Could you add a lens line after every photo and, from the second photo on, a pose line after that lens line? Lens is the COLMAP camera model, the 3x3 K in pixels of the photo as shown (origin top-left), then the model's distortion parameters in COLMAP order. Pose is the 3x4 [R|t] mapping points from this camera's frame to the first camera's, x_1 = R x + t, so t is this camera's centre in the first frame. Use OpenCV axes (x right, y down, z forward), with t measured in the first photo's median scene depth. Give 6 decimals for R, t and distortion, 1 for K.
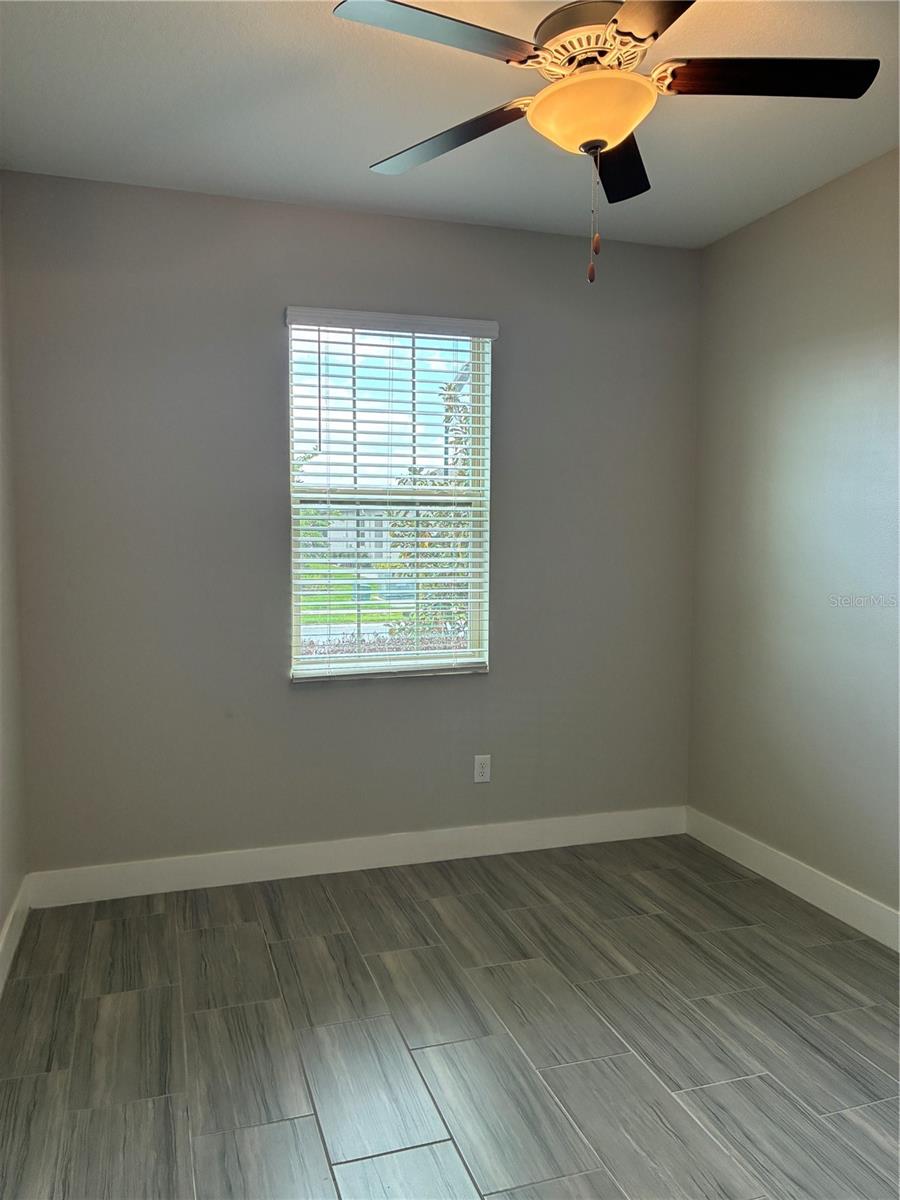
lens RADIAL K [[917.8, 0, 450.0], [0, 917.8, 600.0], [0, 0, 1]] dist [0.063193, -0.048563]
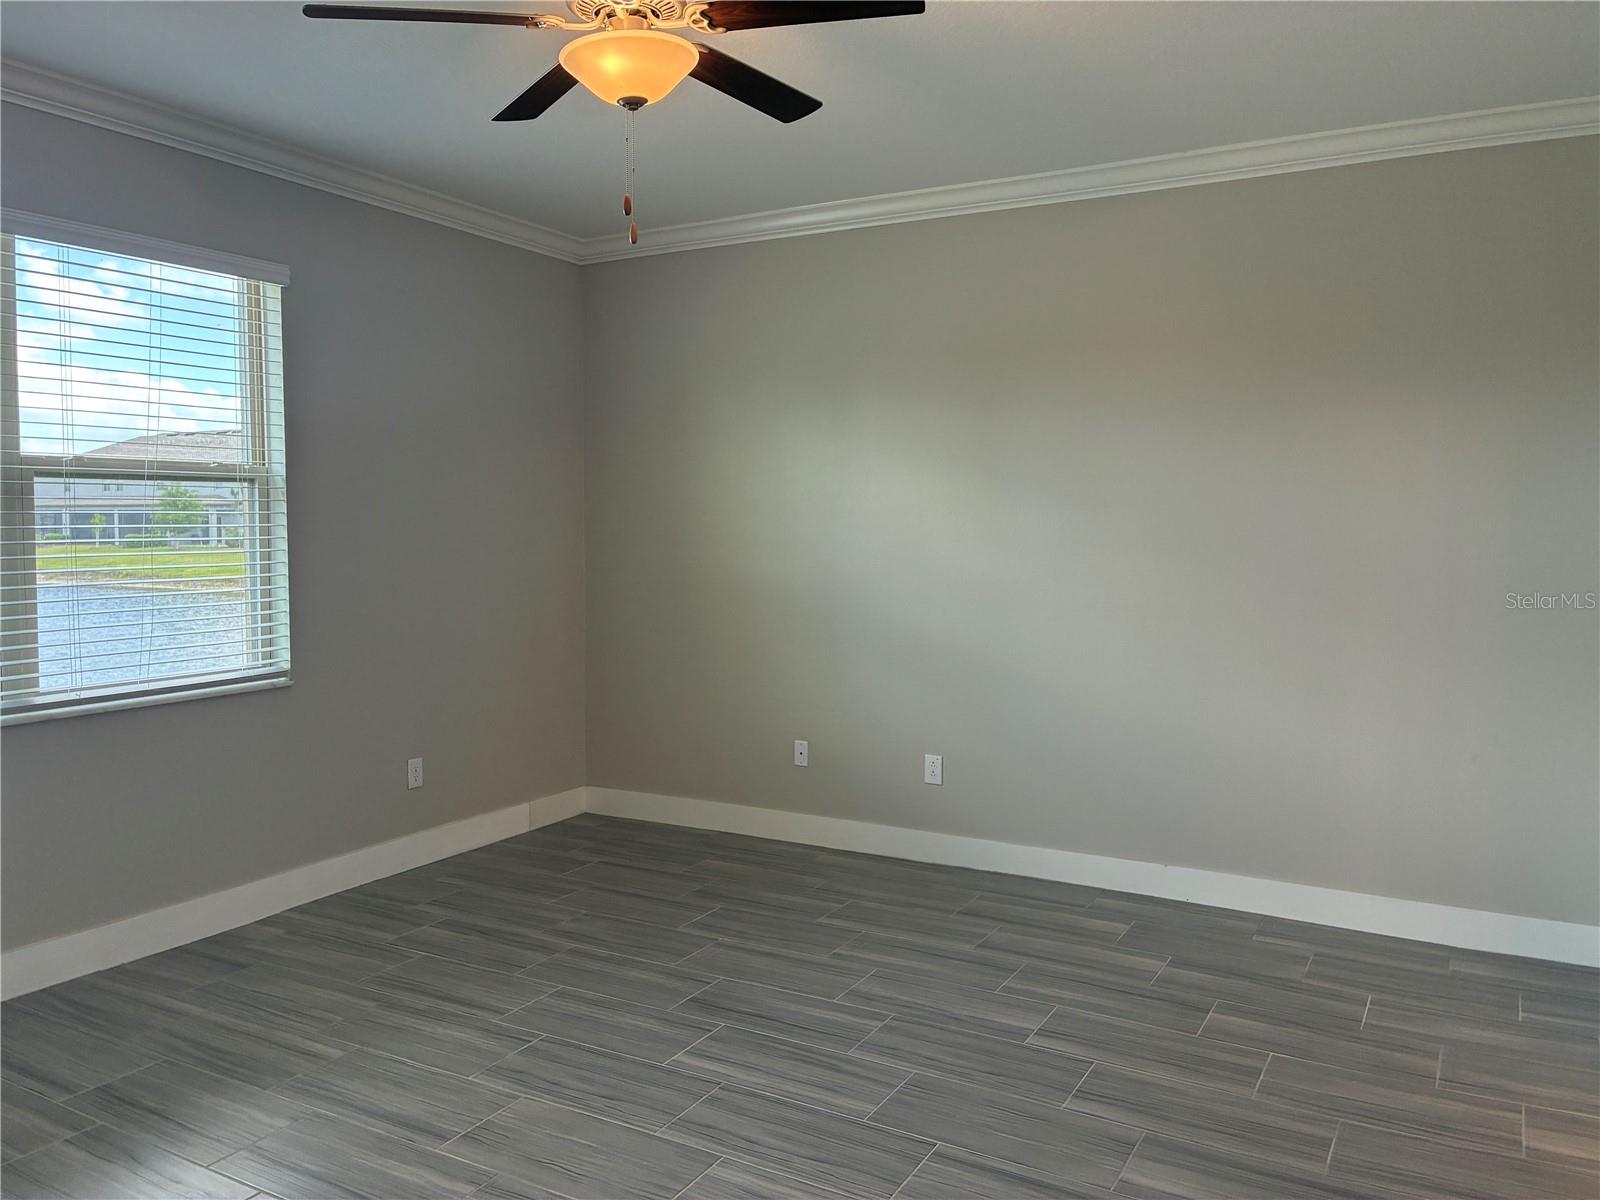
lens RADIAL K [[1212.9, 0, 796.4], [0, 1212.9, 574.9], [0, 0, 1]] dist [0.063748, -0.080128]
pose [[0.737169, -0.030180, 0.675034, -0.367386], [0.043228, 0.999062, -0.002539, 0.001916], [-0.674324, 0.031052, 0.737782, -0.125052]]
